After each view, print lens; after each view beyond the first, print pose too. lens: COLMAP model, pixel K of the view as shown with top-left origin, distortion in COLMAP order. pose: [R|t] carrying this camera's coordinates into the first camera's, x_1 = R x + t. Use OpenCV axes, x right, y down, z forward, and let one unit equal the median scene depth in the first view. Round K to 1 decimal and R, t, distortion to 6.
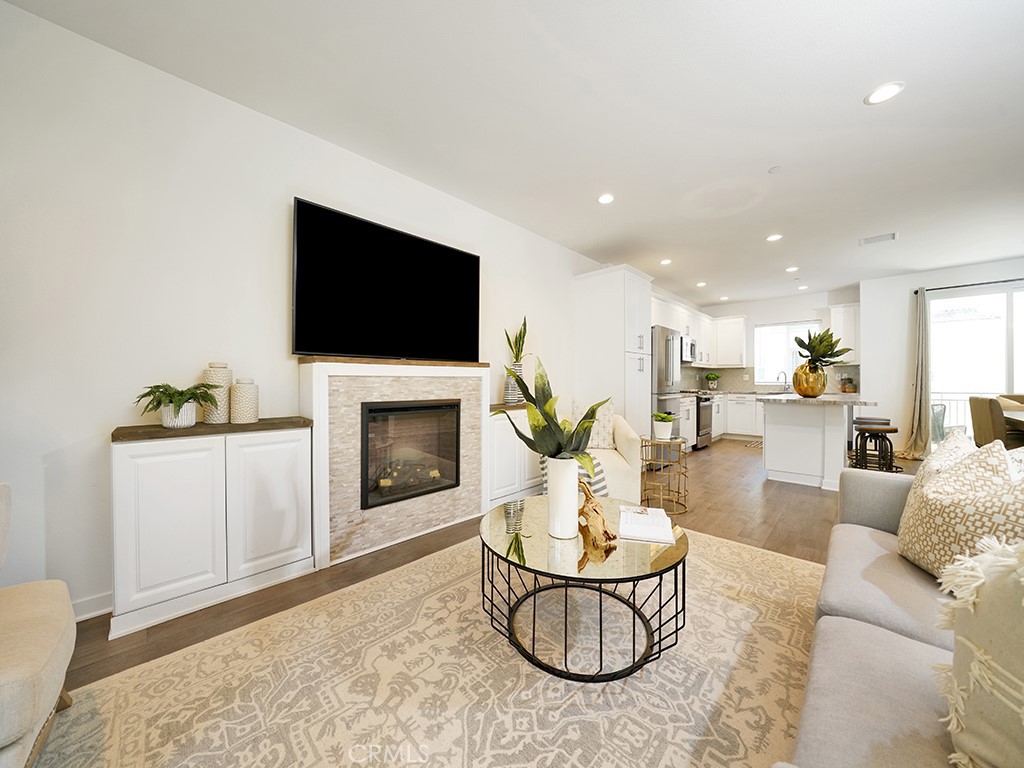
lens RADIAL K [[362.1, 0, 512.0], [0, 362.1, 384.0], [0, 0, 1]] dist [-0.029257, 0.000029]
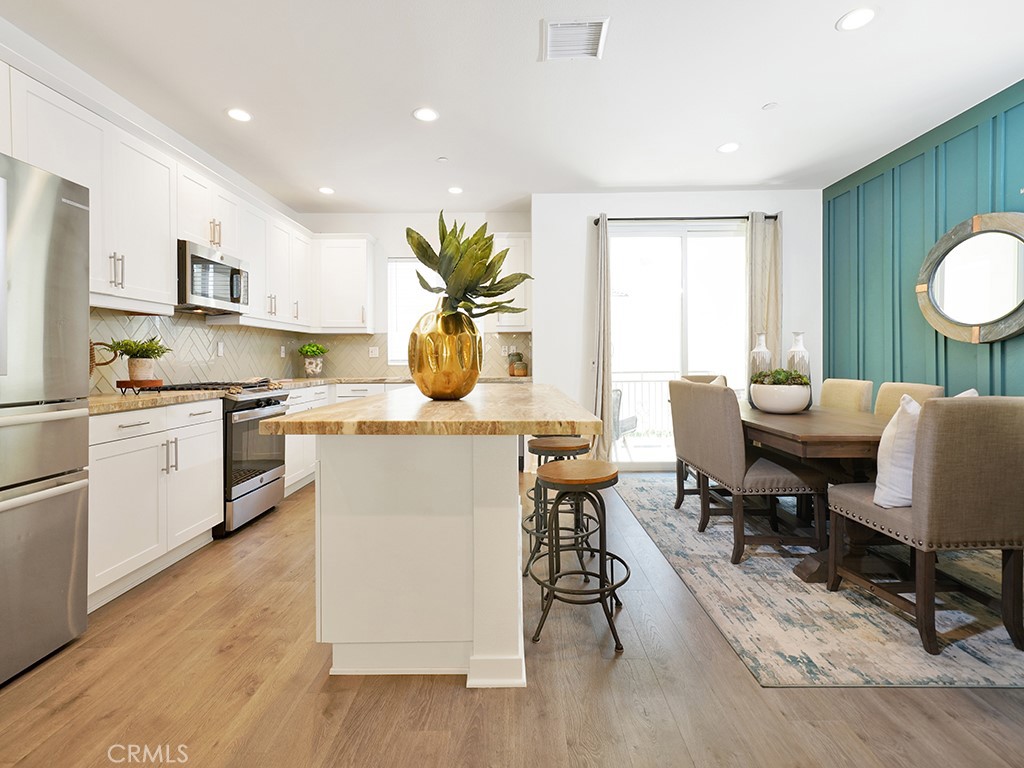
lens RADIAL K [[472.0, 0, 519.1], [0, 472.0, 362.5], [0, 0, 1]] dist [0.000714, -0.000035]
pose [[0.713366, -0.008132, 0.700744, 0.807973], [0.009920, 0.999950, 0.001505, -0.002794], [-0.700721, 0.005878, 0.713411, 0.873612]]
